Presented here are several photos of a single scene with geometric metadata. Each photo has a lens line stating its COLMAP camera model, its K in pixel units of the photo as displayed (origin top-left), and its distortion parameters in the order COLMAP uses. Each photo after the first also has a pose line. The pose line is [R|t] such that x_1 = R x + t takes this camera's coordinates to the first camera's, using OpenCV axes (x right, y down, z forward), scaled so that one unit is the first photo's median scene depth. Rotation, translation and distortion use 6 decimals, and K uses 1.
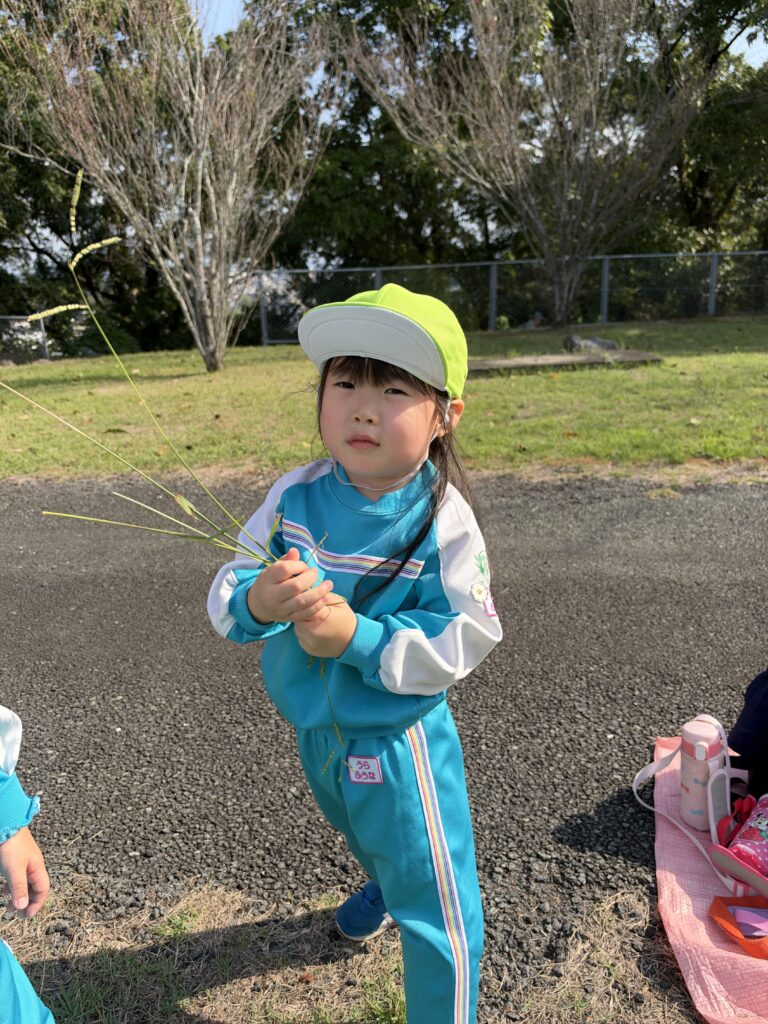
lens RADIAL K [[792.8, 0, 384.0], [0, 792.8, 512.0], [0, 0, 1]] dist [0.013544, -0.000372]
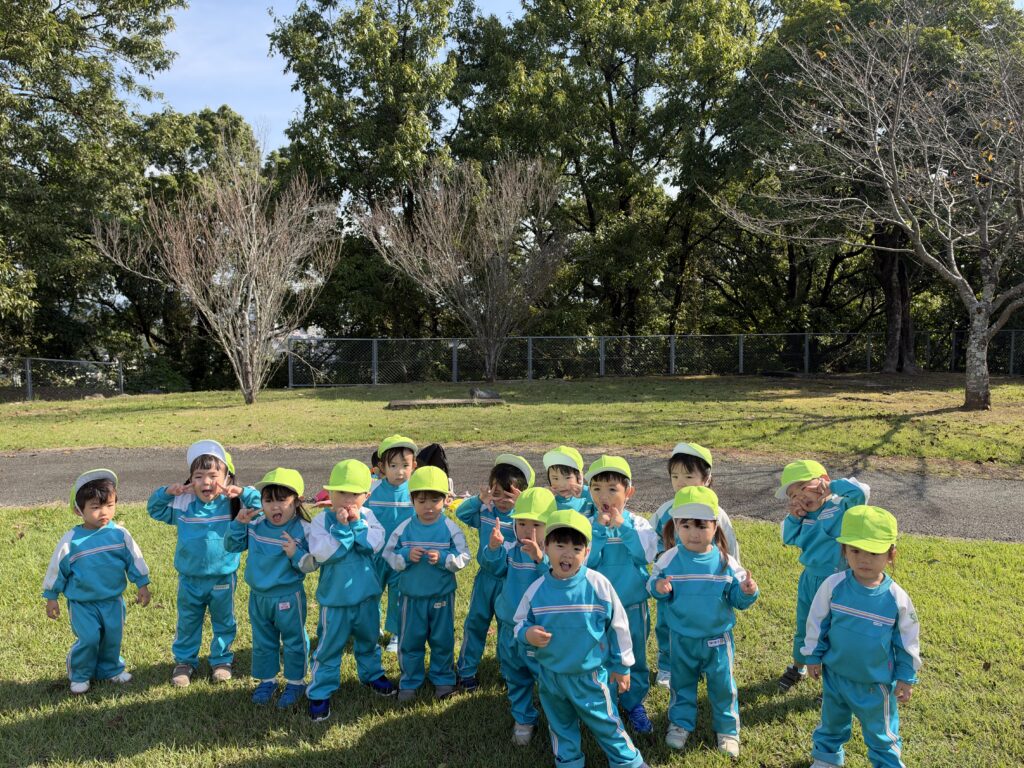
lens RADIAL K [[787.8, 0, 518.7], [0, 787.8, 381.6], [0, 0, 1]] dist [0.041248, -0.036215]
pose [[0.992861, 0.027968, 0.115956, 0.133308], [-0.002352, 0.976524, -0.215395, 0.117750], [-0.119258, 0.213584, 0.969618, -0.606518]]
